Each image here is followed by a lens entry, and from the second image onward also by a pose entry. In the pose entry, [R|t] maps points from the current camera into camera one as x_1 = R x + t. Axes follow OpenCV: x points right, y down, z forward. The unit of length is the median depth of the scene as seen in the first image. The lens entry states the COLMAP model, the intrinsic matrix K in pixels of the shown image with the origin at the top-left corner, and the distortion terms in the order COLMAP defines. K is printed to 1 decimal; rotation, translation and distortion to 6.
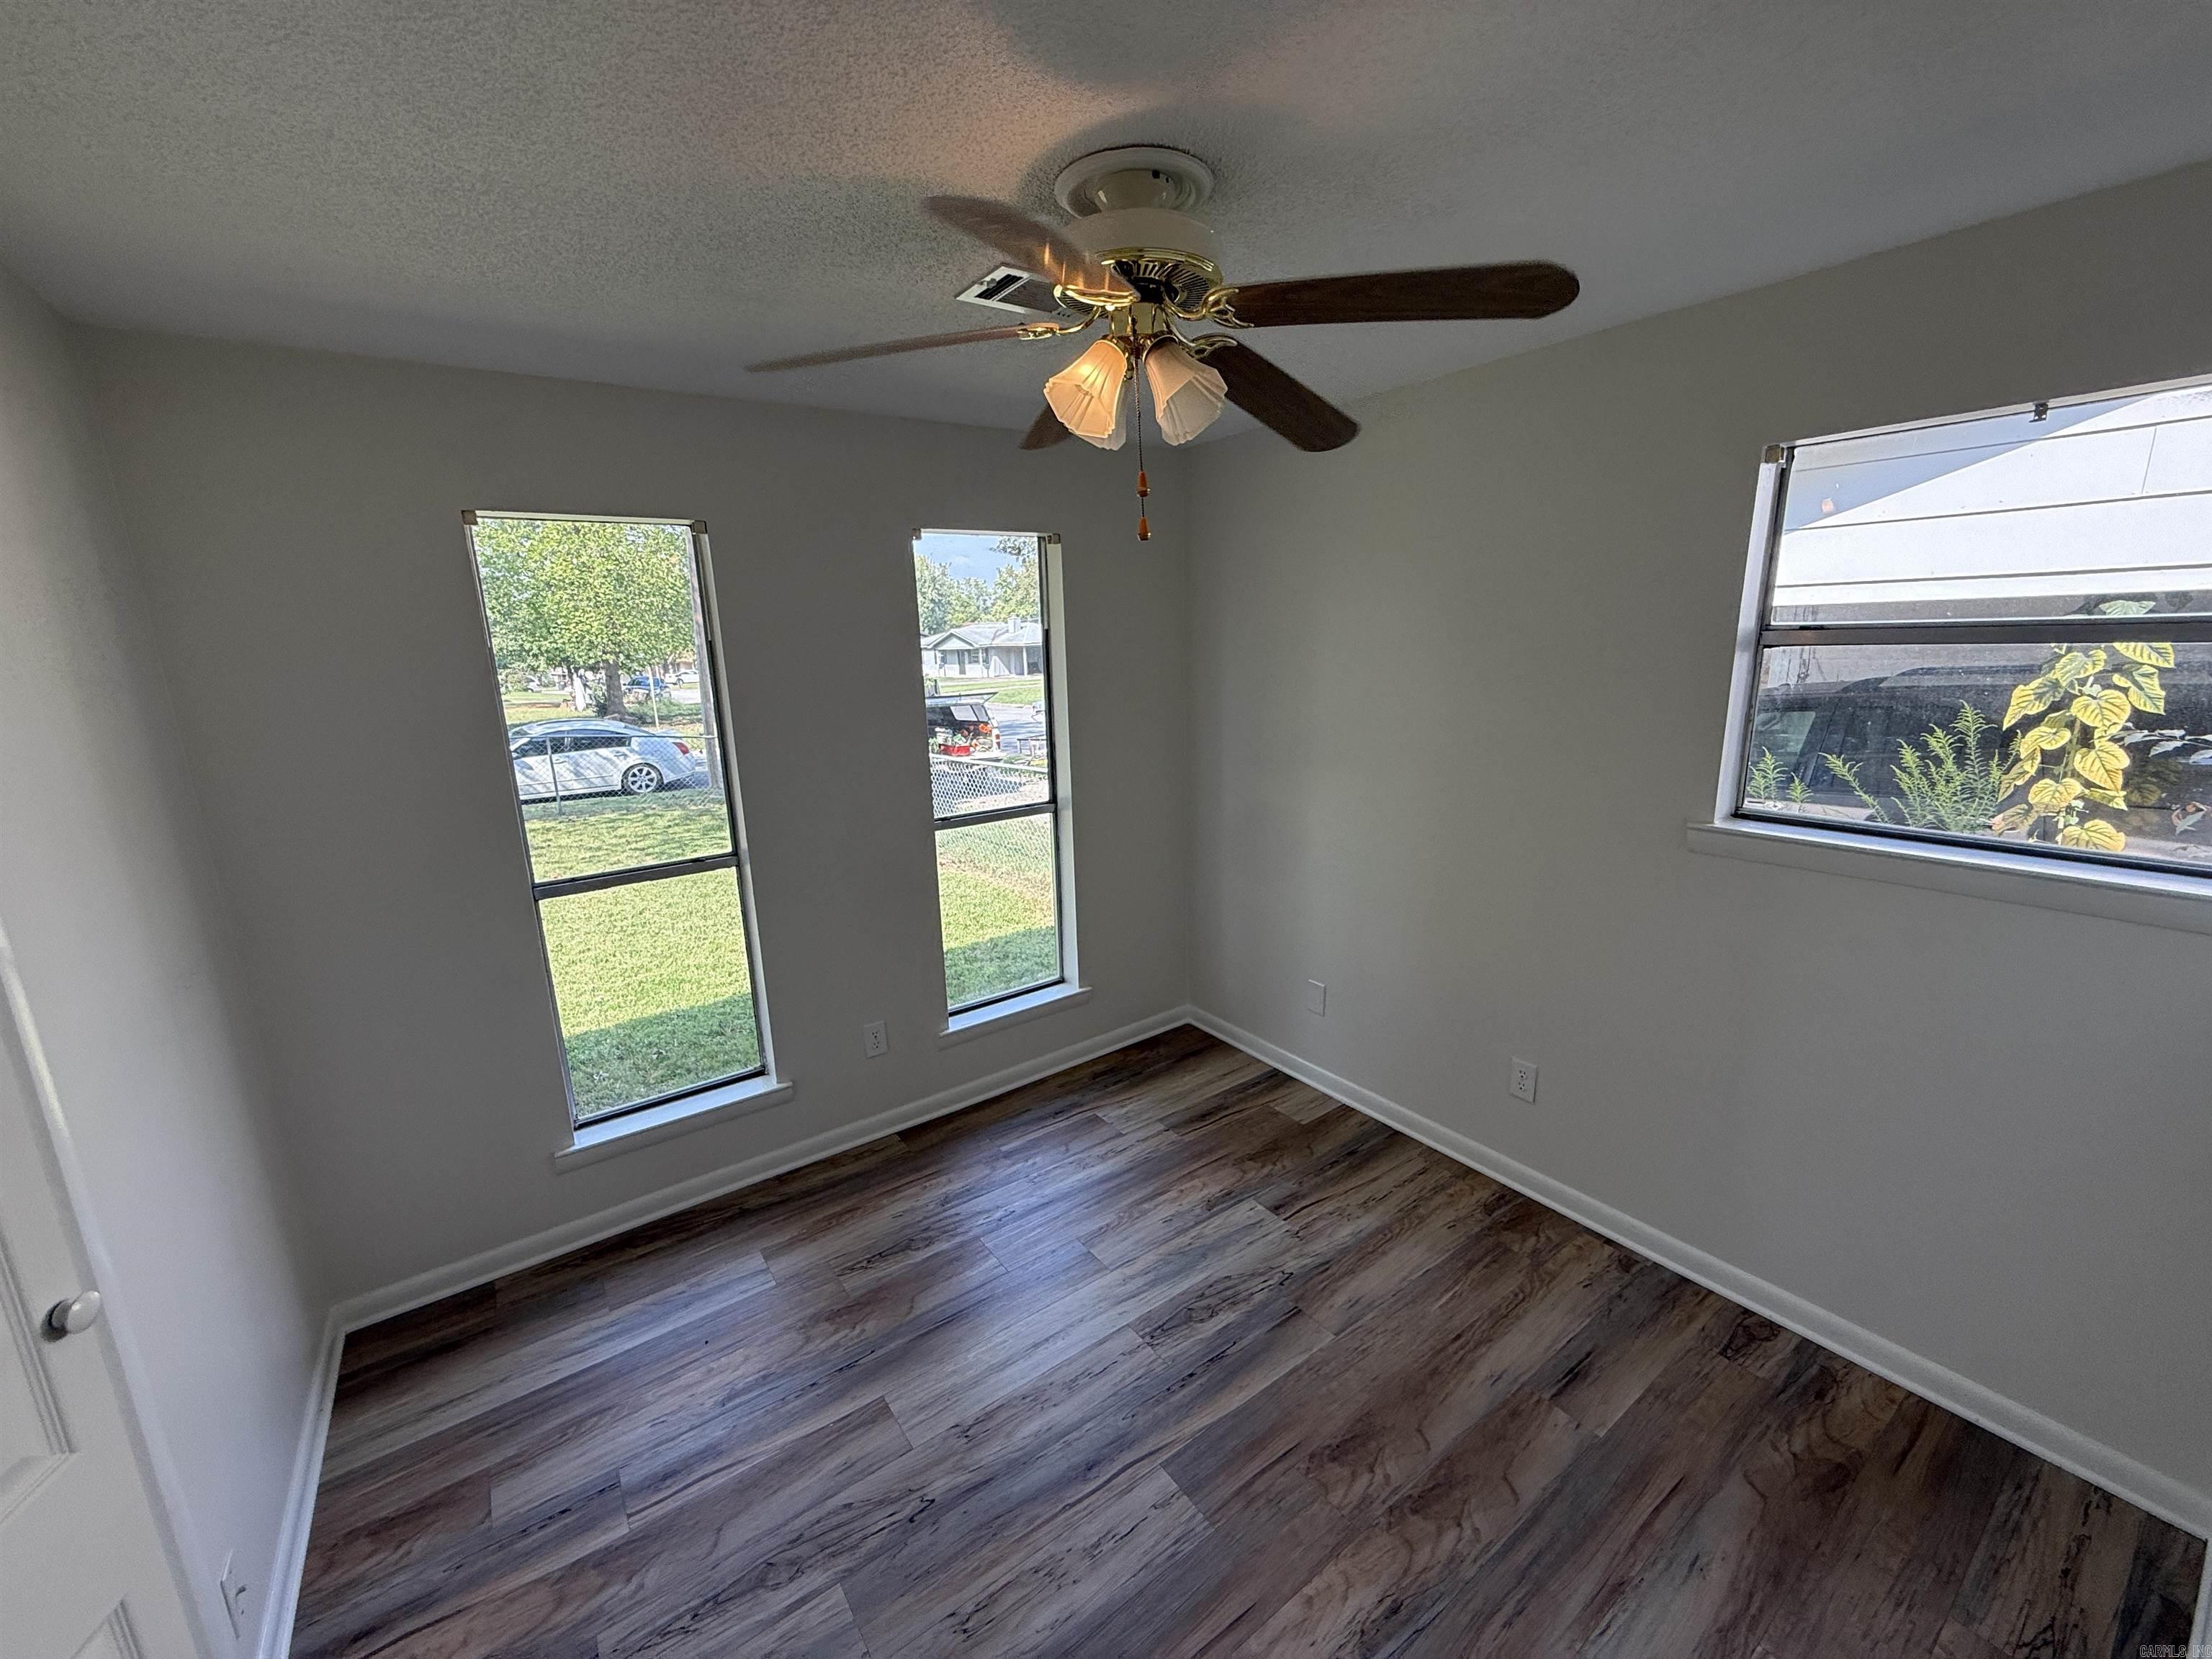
lens RADIAL K [[885.8, 0, 1103.4], [0, 885.8, 824.8], [0, 0, 1]] dist [0.000504, -0.000287]
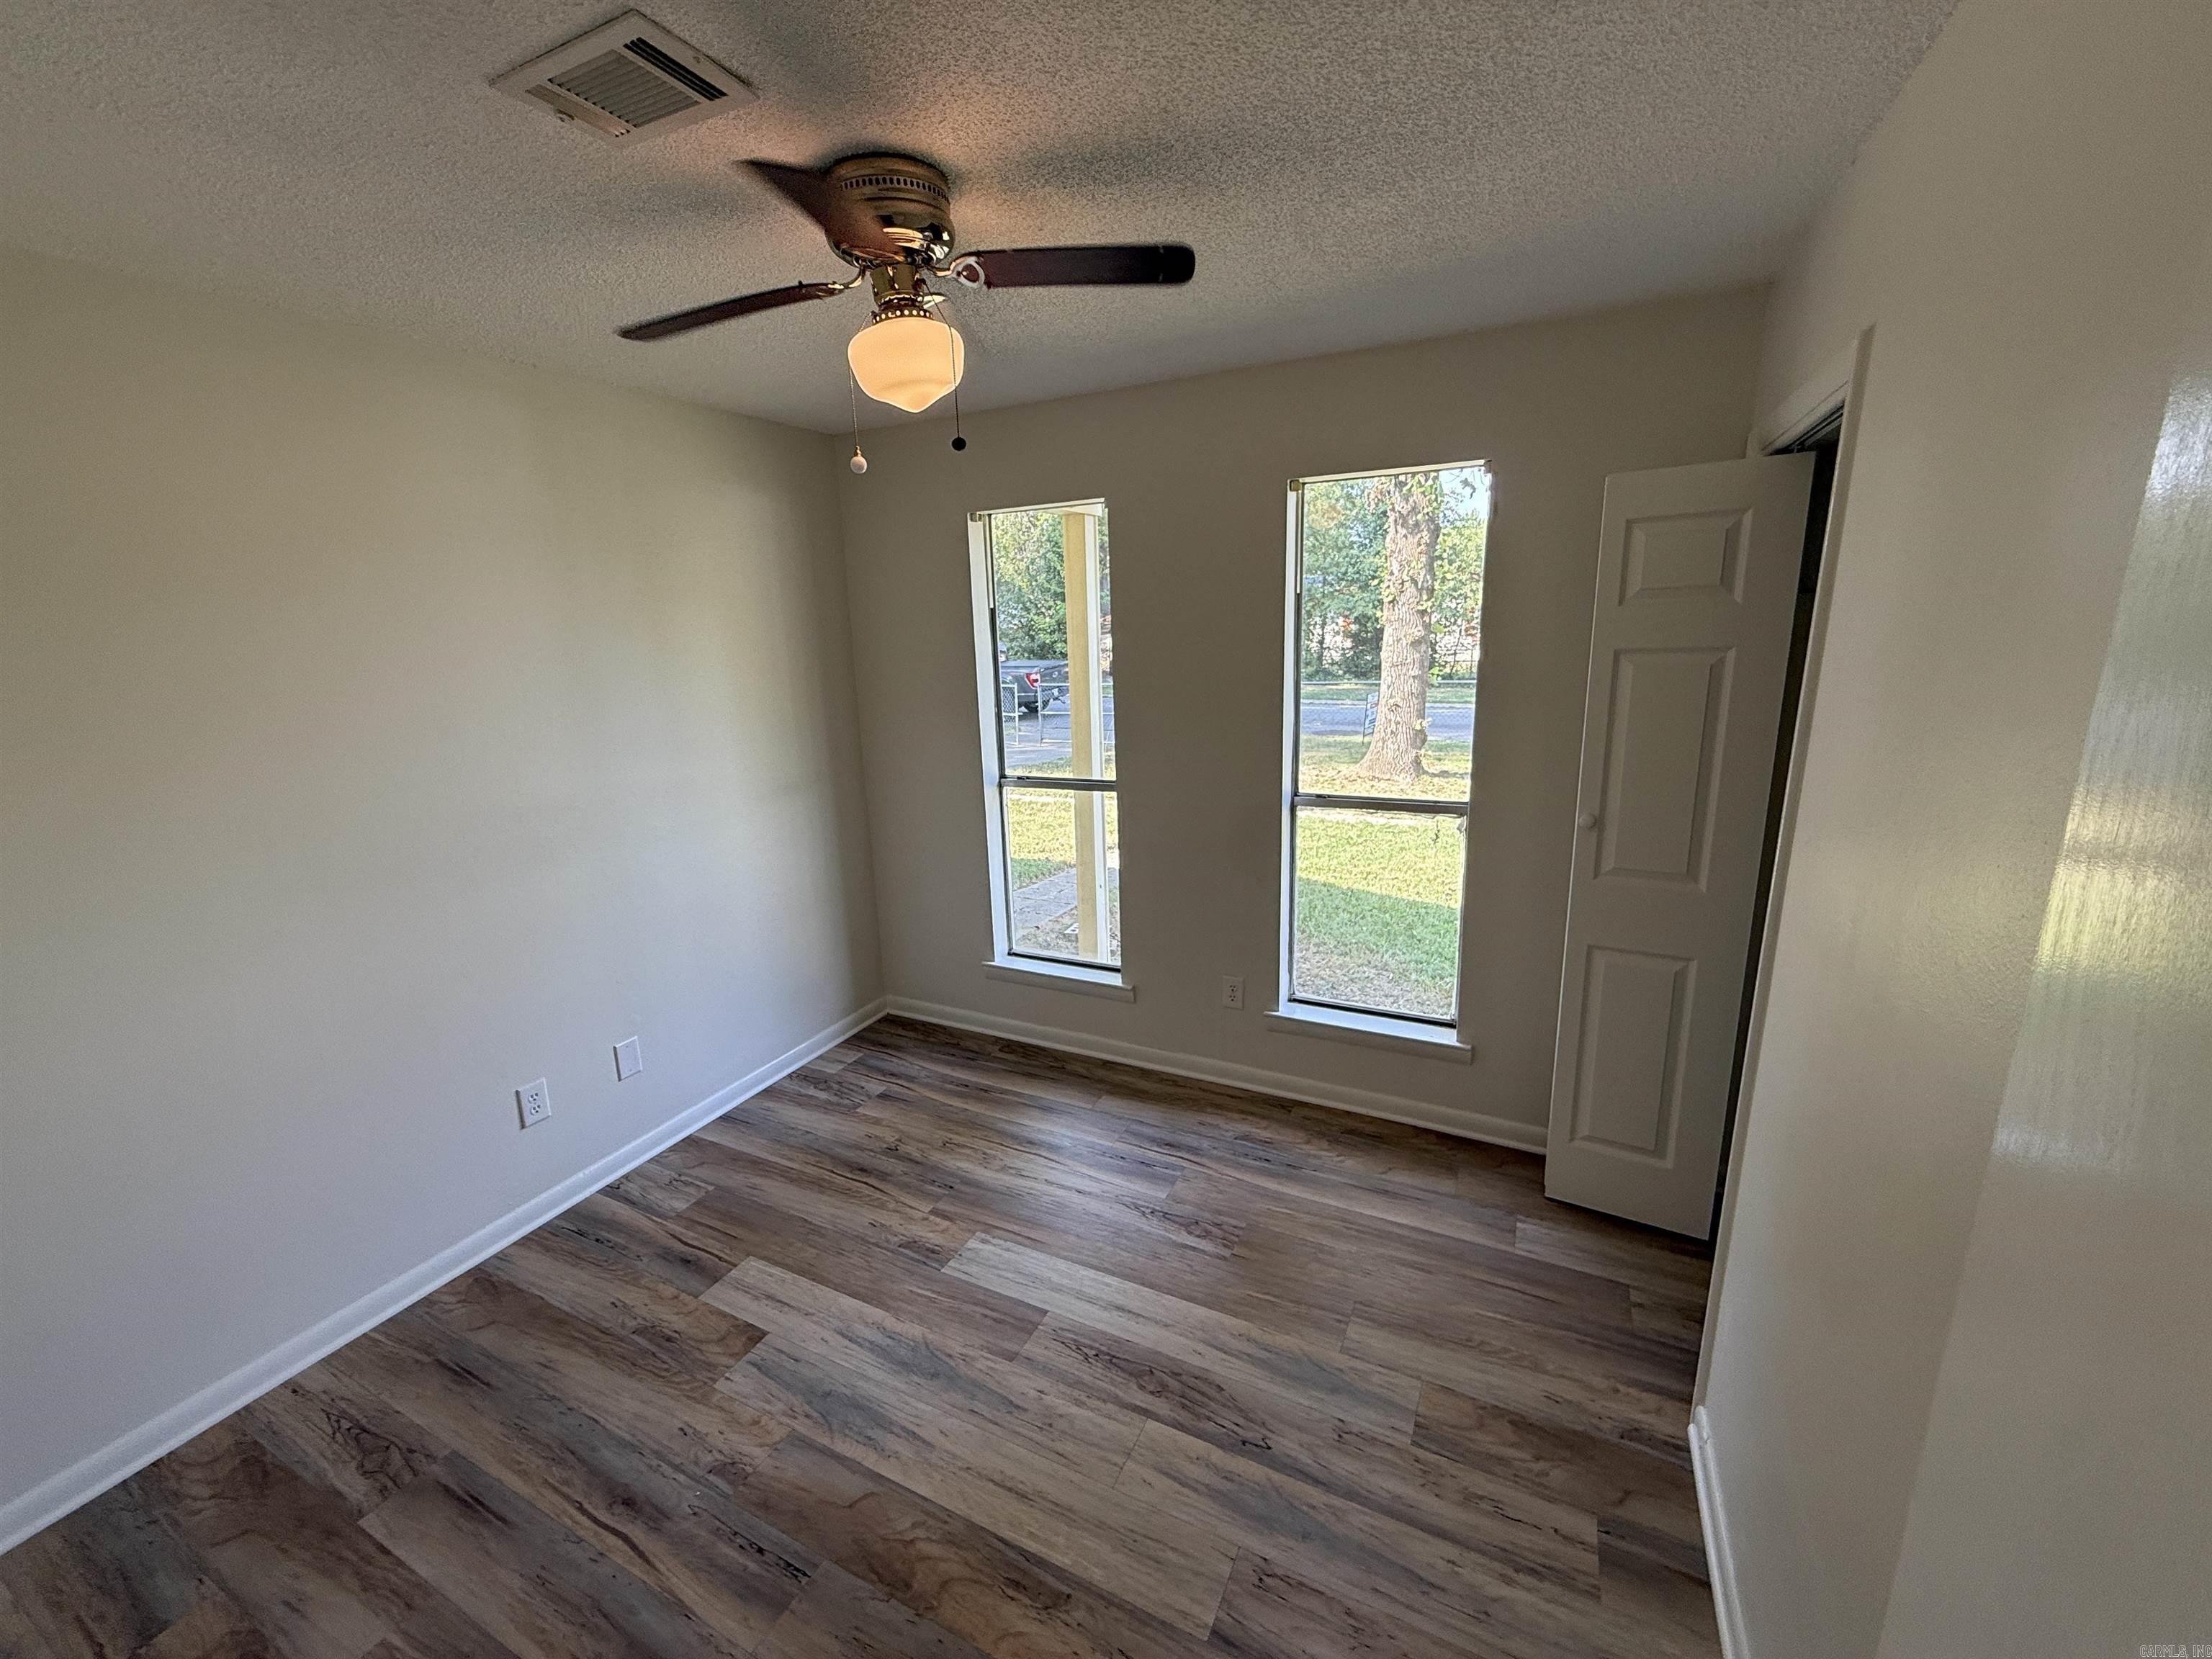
lens RADIAL K [[885.8, 0, 1112.0], [0, 885.8, 843.5], [0, 0, 1]] dist [0.000504, -0.000287]
pose [[0.454155, 0.238791, -0.858325, 0.476350], [-0.156878, 0.969792, 0.186795, -0.089206], [0.877002, 0.049818, 0.477897, 0.337151]]
